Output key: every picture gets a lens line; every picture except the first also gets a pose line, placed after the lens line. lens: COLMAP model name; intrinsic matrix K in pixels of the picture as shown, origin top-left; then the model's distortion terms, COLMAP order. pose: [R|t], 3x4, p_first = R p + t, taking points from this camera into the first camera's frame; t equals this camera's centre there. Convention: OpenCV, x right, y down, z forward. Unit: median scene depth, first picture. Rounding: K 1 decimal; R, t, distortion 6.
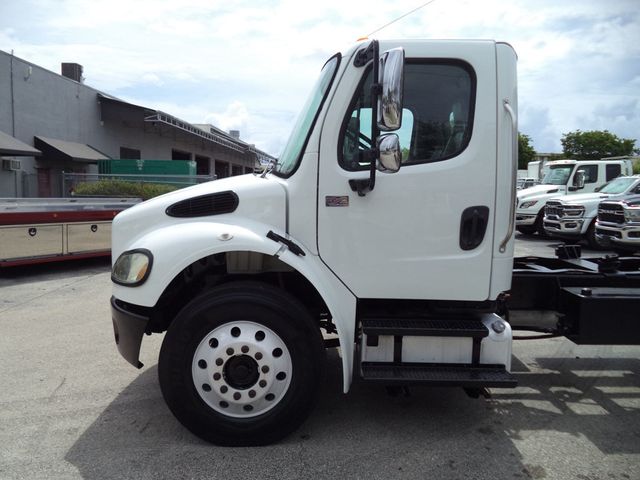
lens RADIAL K [[545.1, 0, 321.1], [0, 545.1, 238.3], [0, 0, 1]] dist [-0.008385, -0.003577]
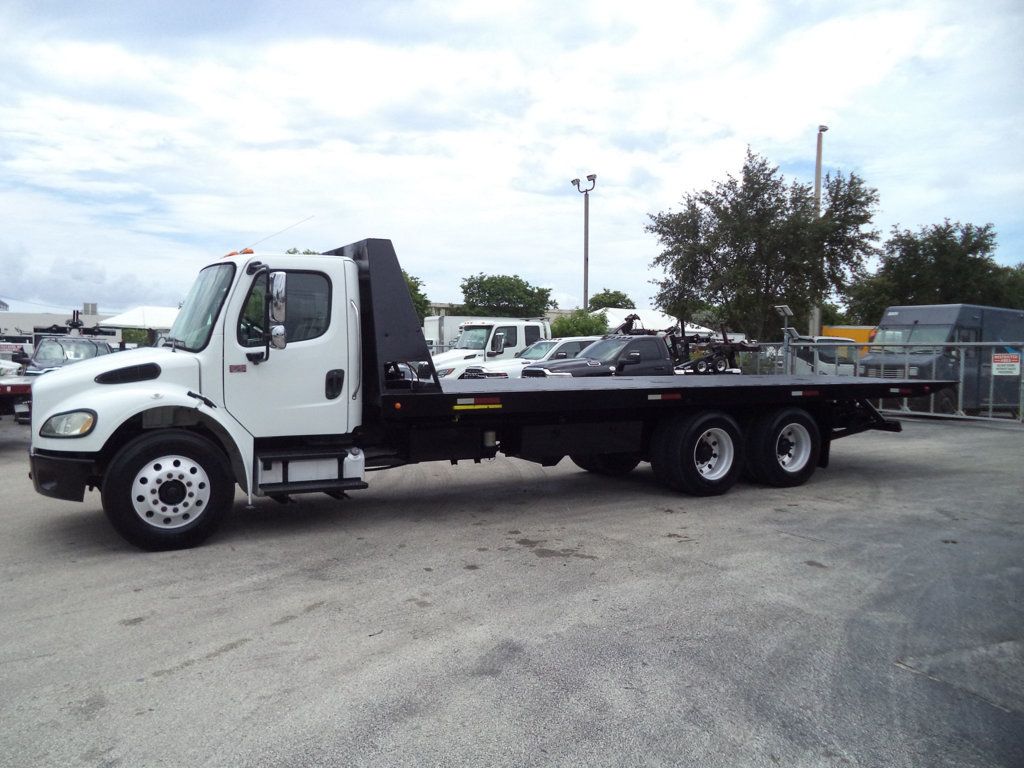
lens RADIAL K [[879.5, 0, 556.7], [0, 879.5, 382.2], [0, 0, 1]] dist [0.005362, 0.004973]
pose [[0.875427, -0.030943, 0.482359, -0.348877], [0.059039, 0.997322, -0.043171, 0.114913], [-0.479731, 0.066271, 0.874909, -1.396288]]
